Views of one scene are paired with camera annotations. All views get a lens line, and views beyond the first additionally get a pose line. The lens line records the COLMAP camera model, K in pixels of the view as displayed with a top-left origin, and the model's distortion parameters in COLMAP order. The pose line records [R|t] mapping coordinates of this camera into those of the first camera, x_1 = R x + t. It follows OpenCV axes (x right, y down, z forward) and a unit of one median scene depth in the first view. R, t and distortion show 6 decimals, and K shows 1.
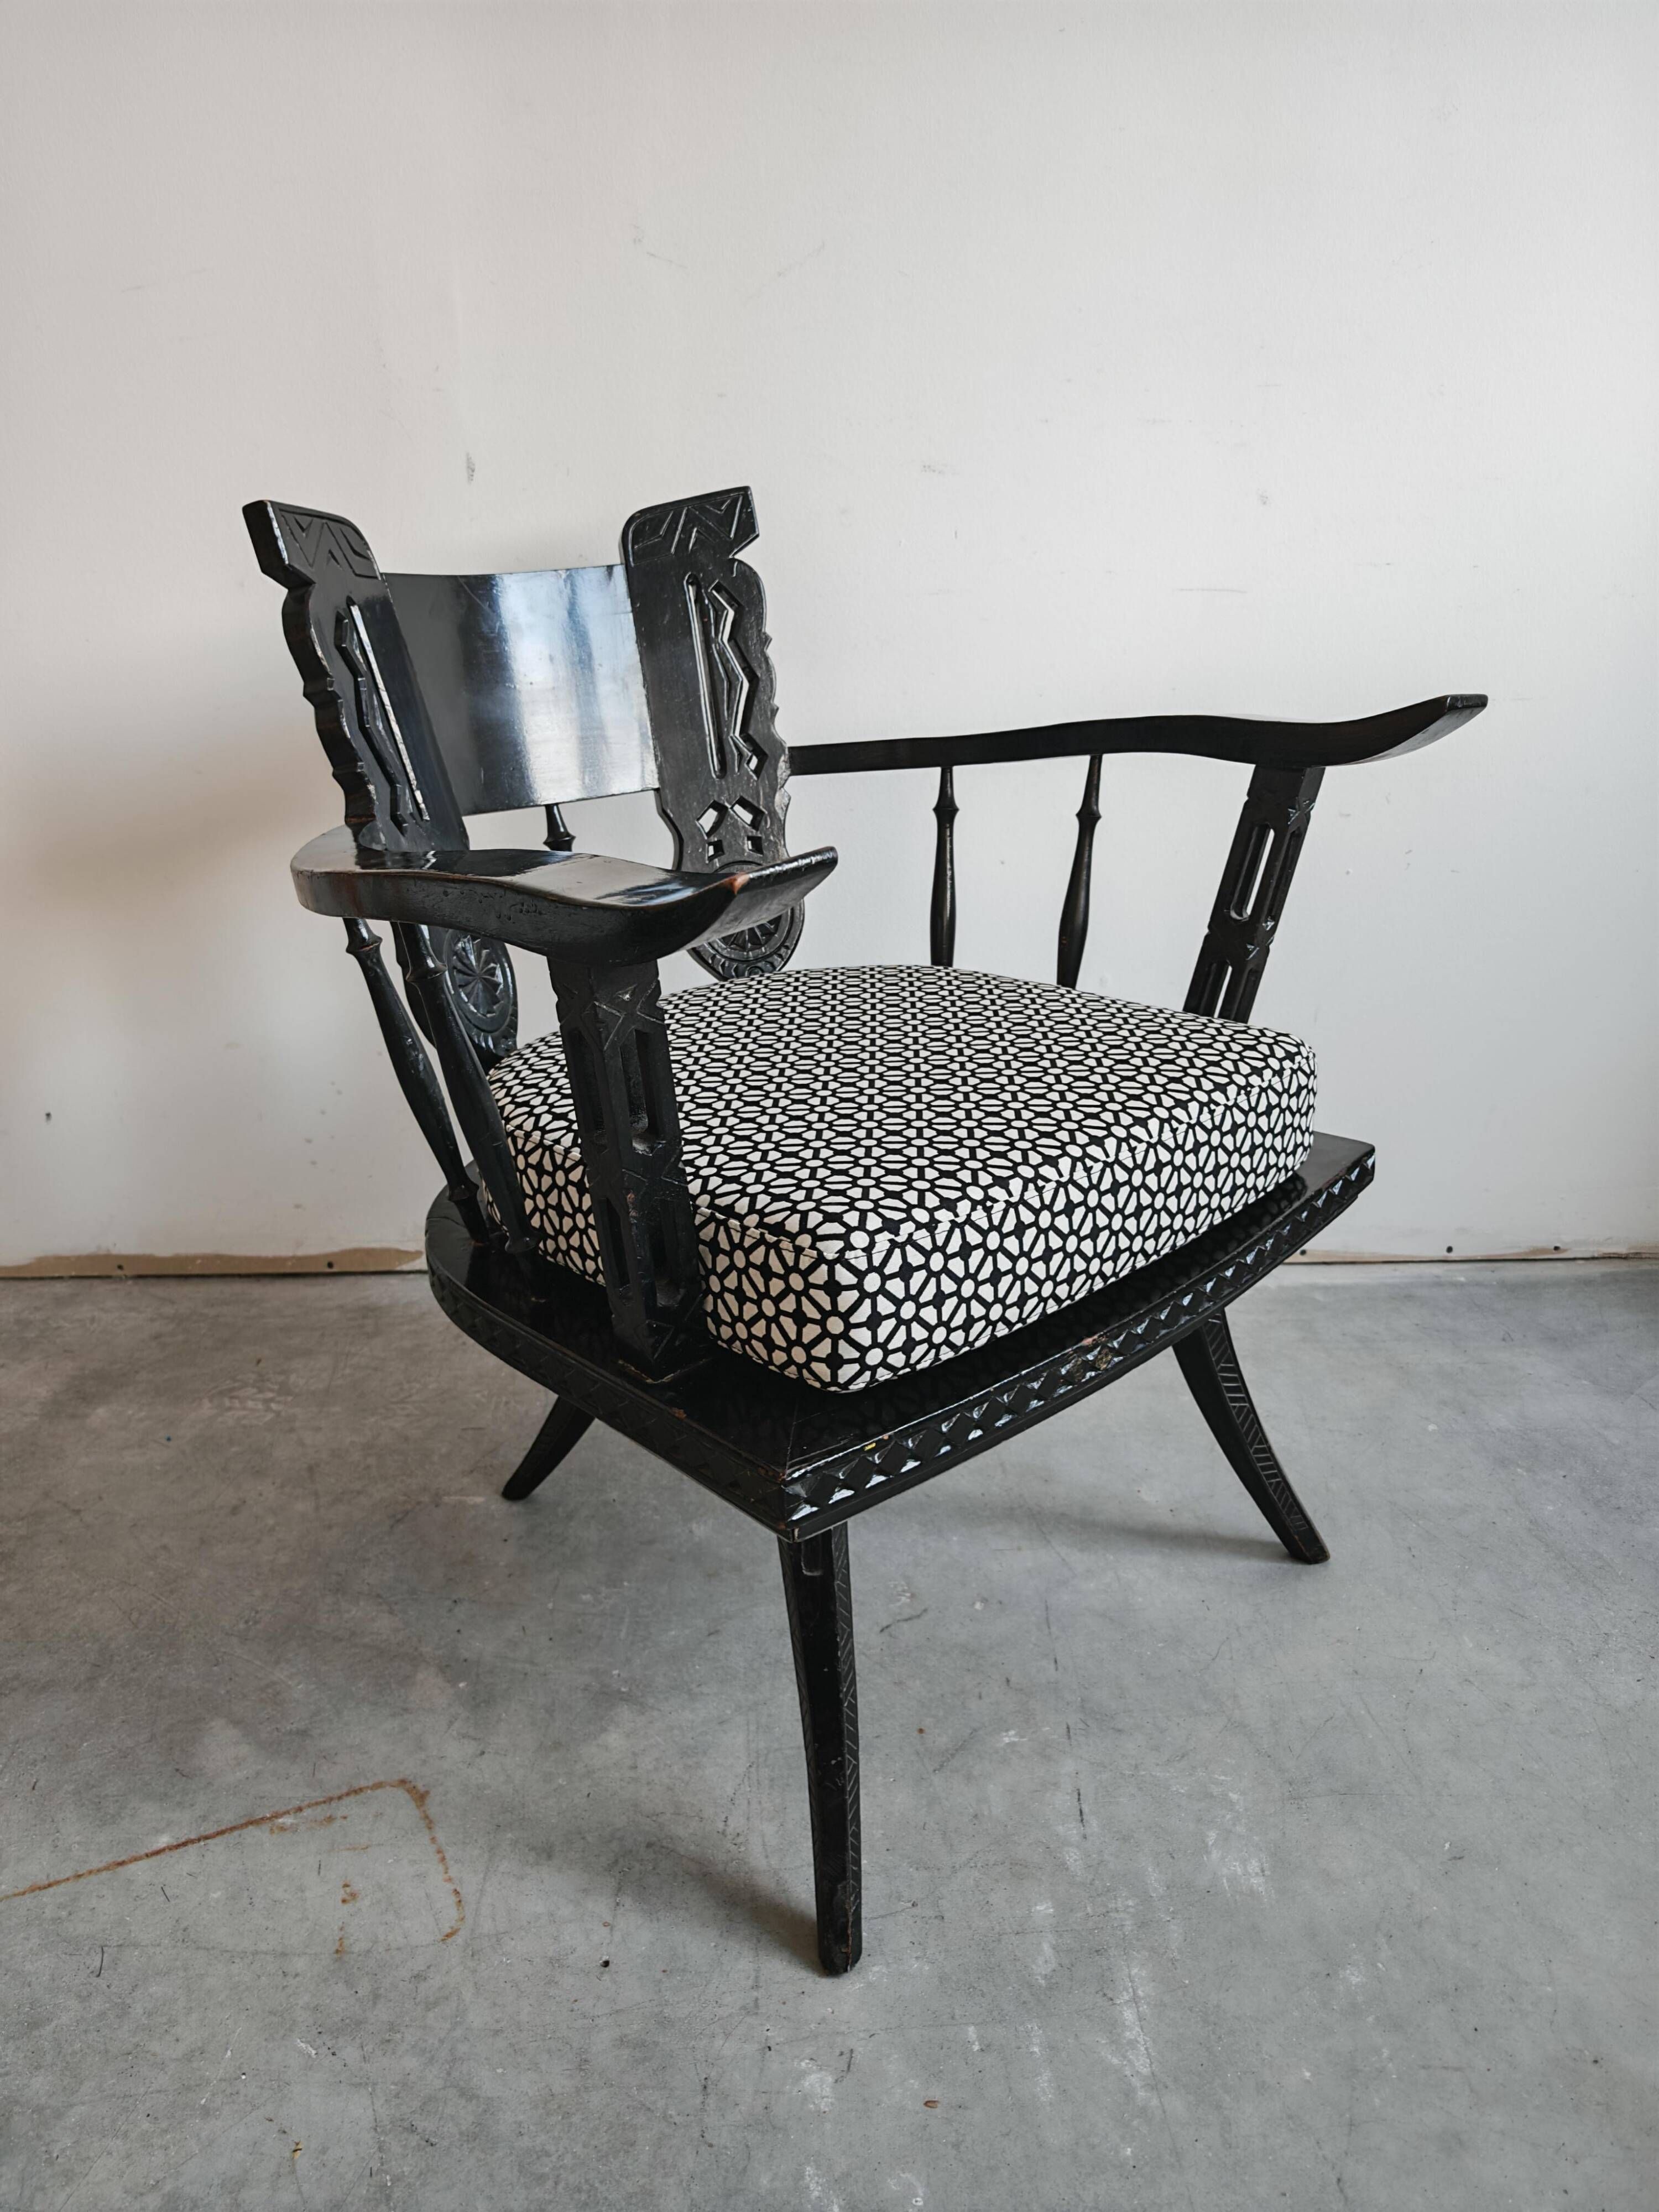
lens RADIAL K [[1627.5, 0, 812.4], [0, 1627.5, 1078.2], [0, 0, 1]] dist [-0.029755, 0.022300]
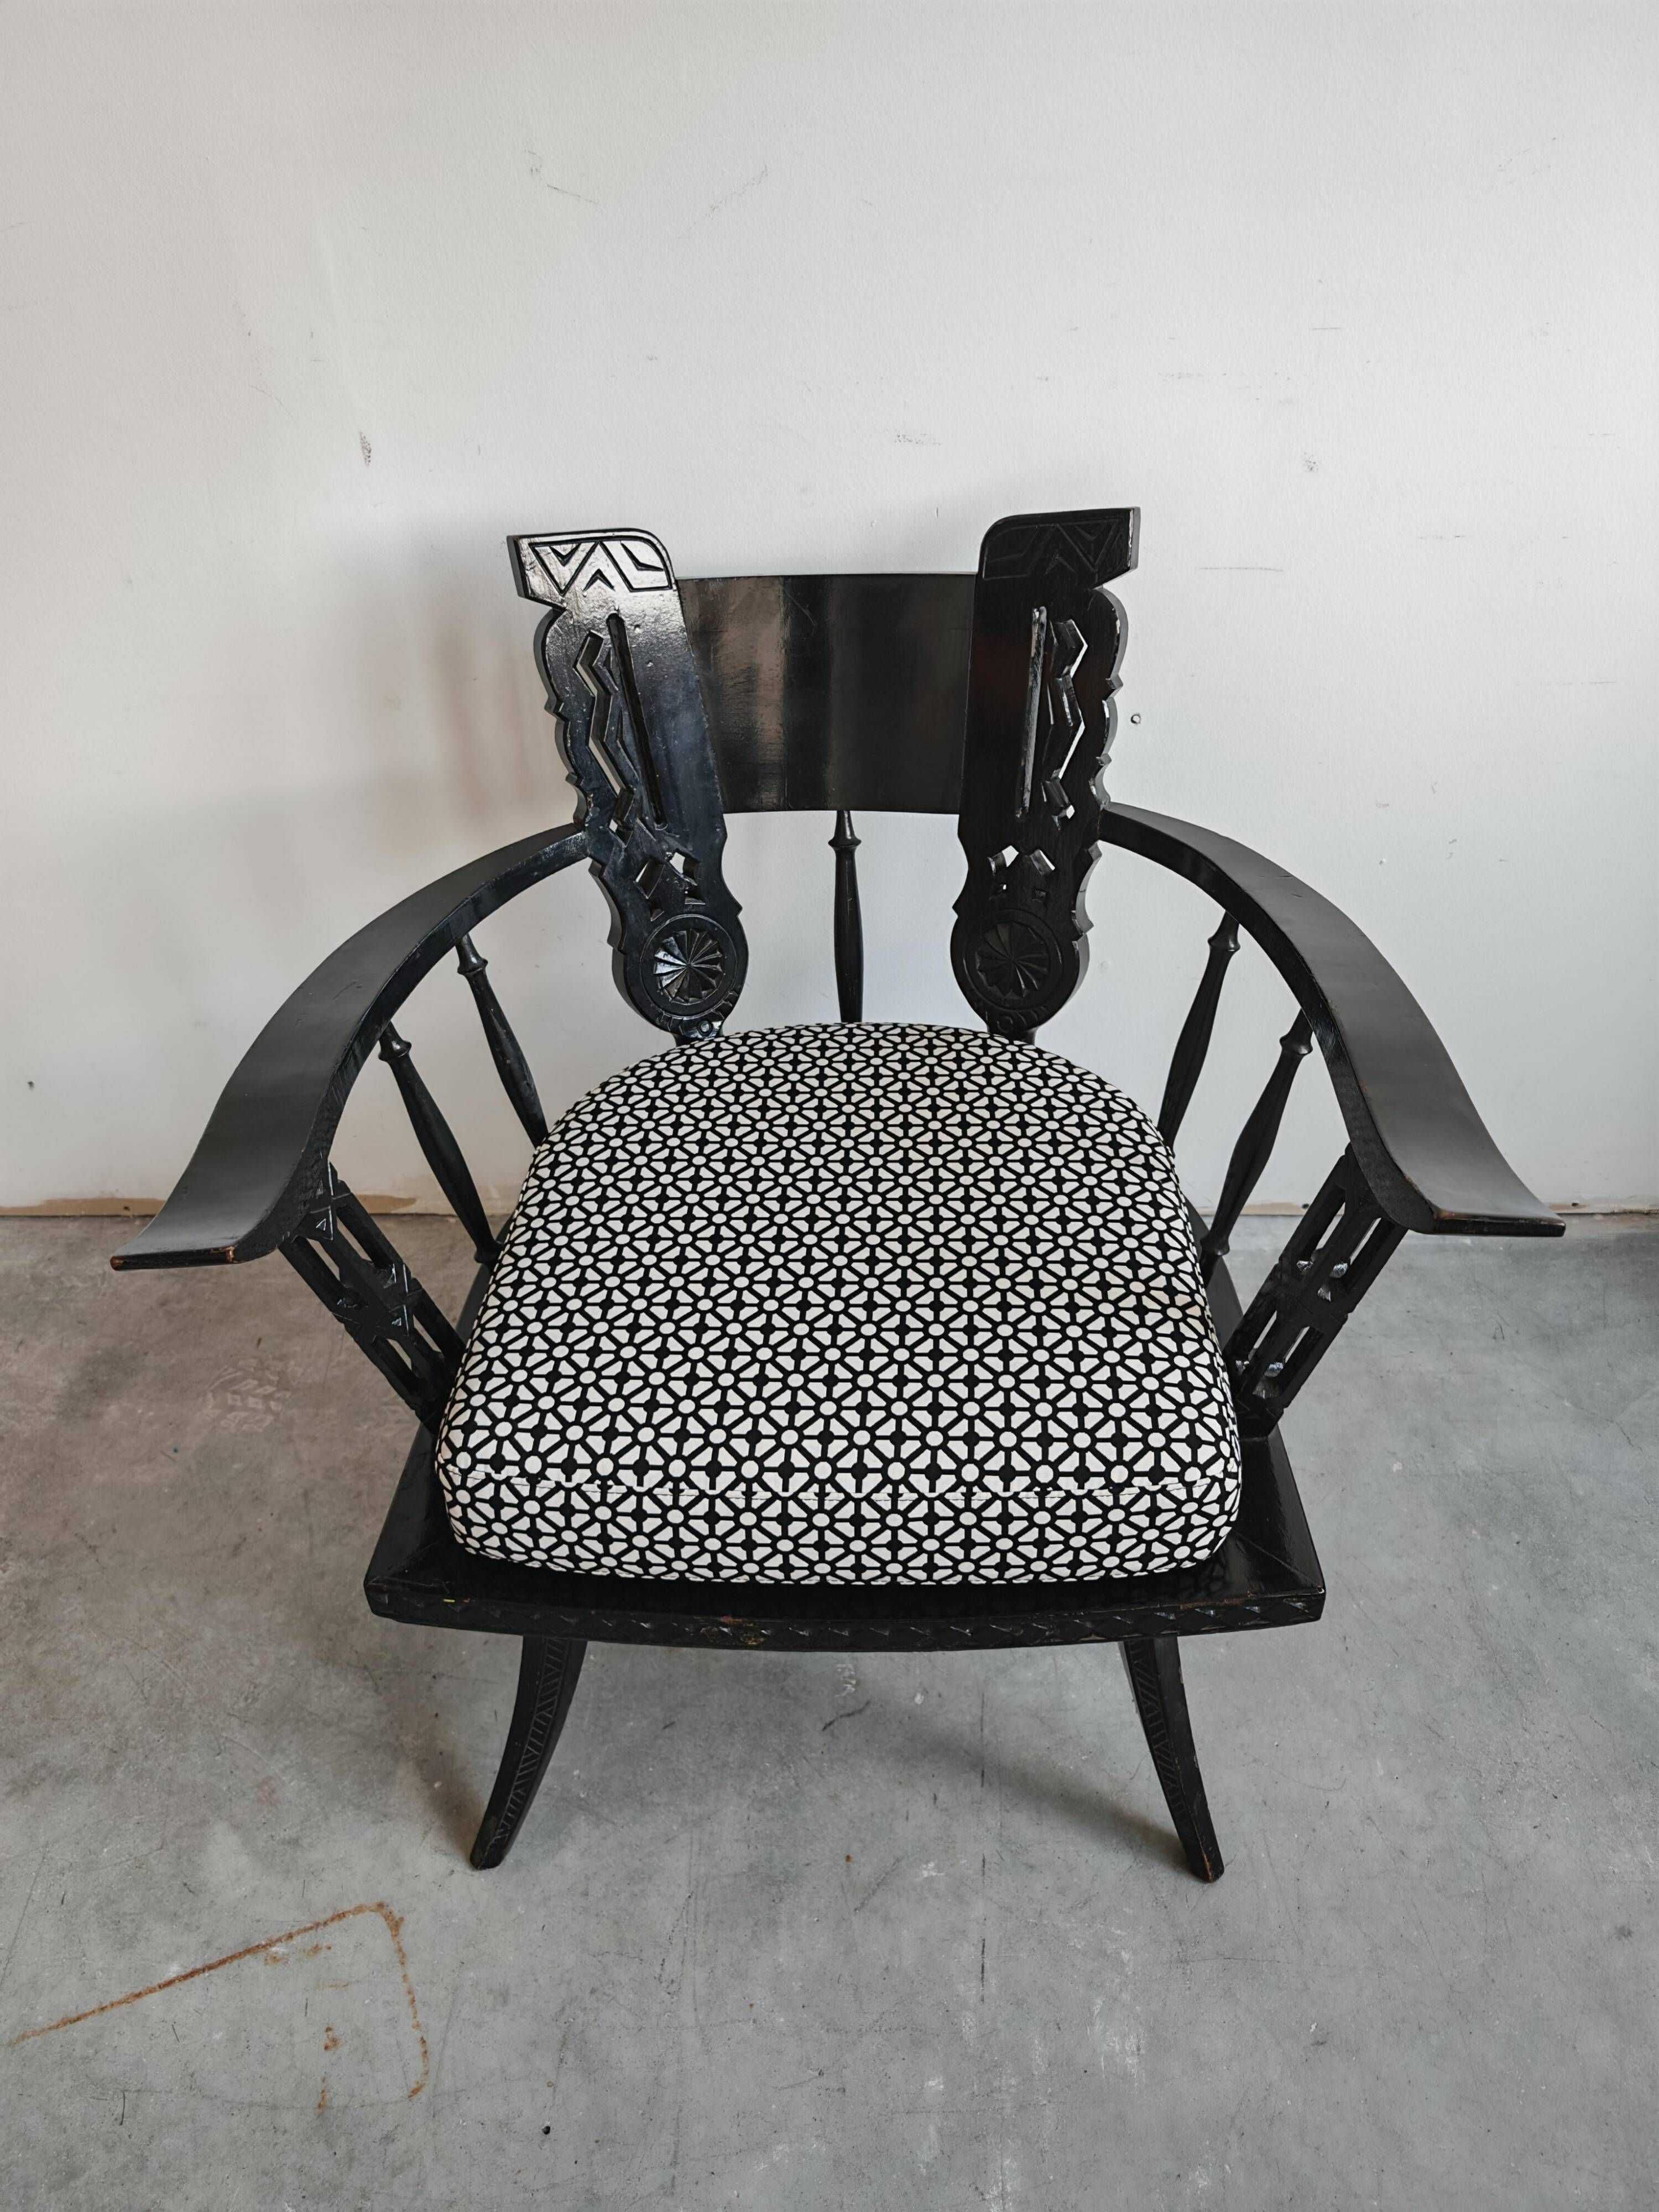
lens RADIAL K [[1627.5, 0, 804.5], [0, 1627.5, 1087.1], [0, 0, 1]] dist [-0.029755, 0.022300]
pose [[0.997809, 0.007455, -0.065732, 0.110477], [0.014011, 0.947270, 0.320130, -0.460596], [0.064652, -0.320349, 0.945091, 0.140850]]
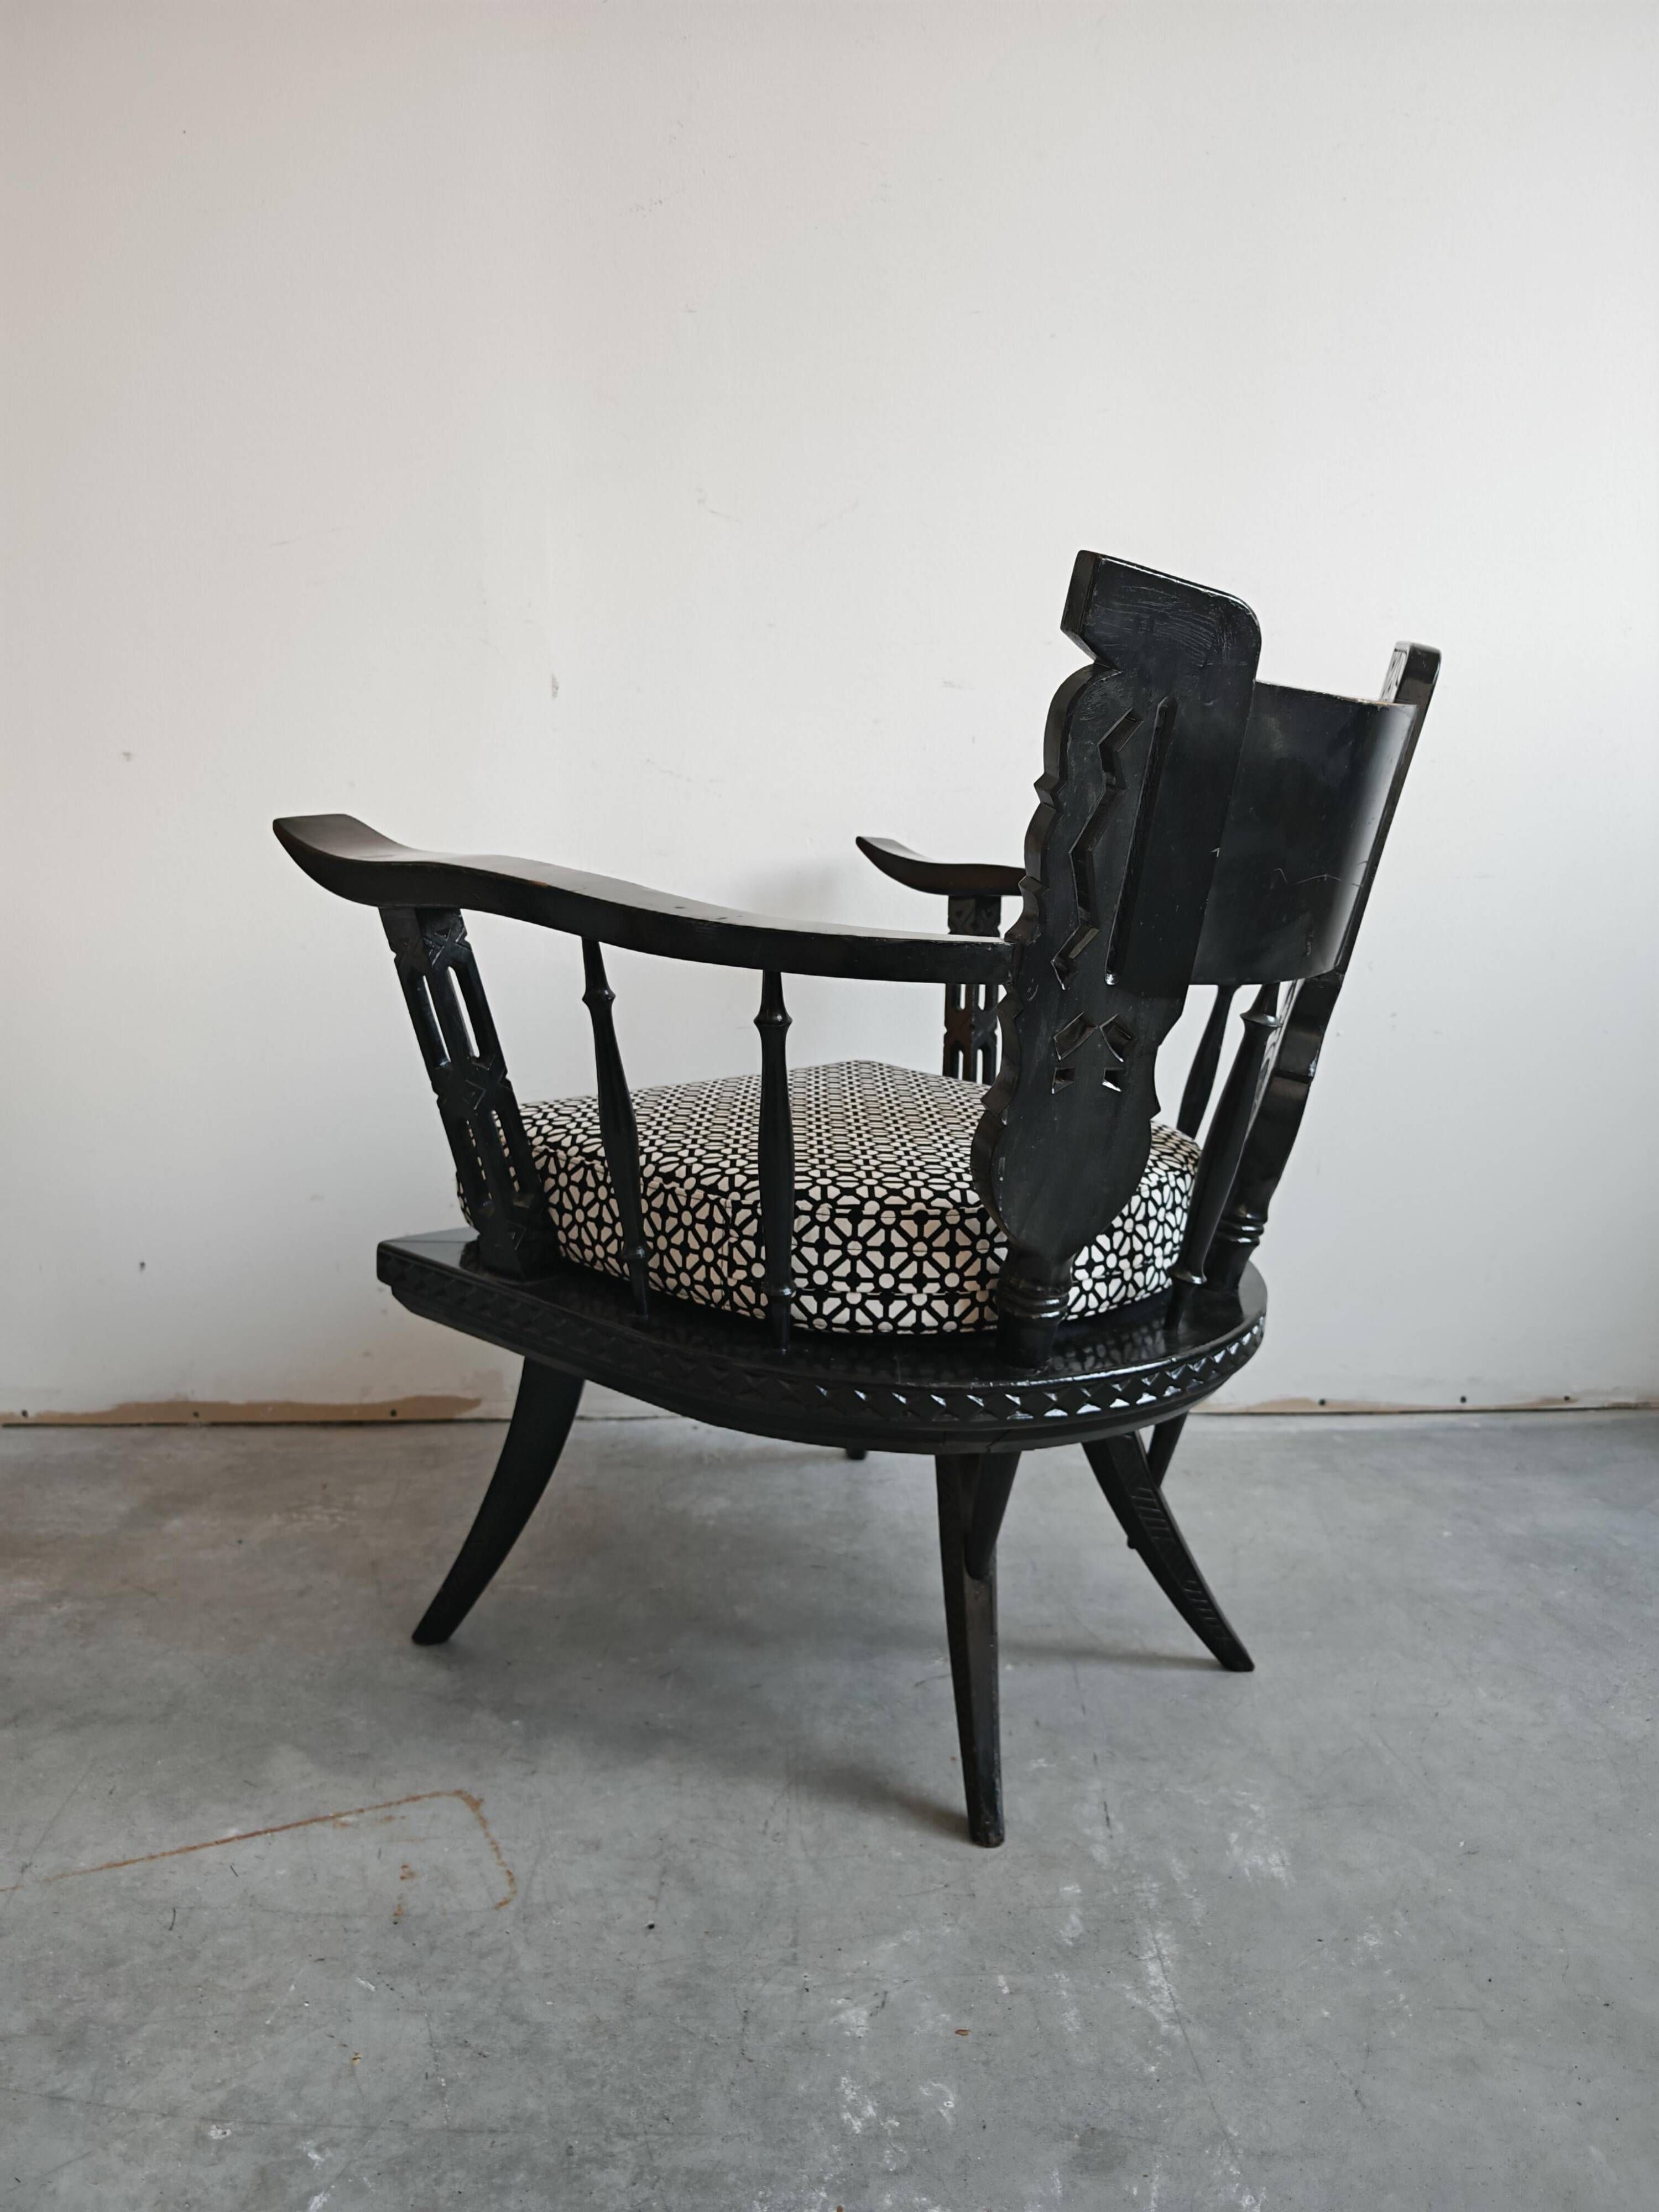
lens RADIAL K [[1627.5, 0, 818.4], [0, 1627.5, 1087.6], [0, 0, 1]] dist [-0.029755, 0.022300]
pose [[0.999743, -0.003612, -0.022360, 0.005094], [-0.000956, 0.979594, -0.200986, 0.198743], [0.022630, 0.200955, 0.979339, -0.115148]]
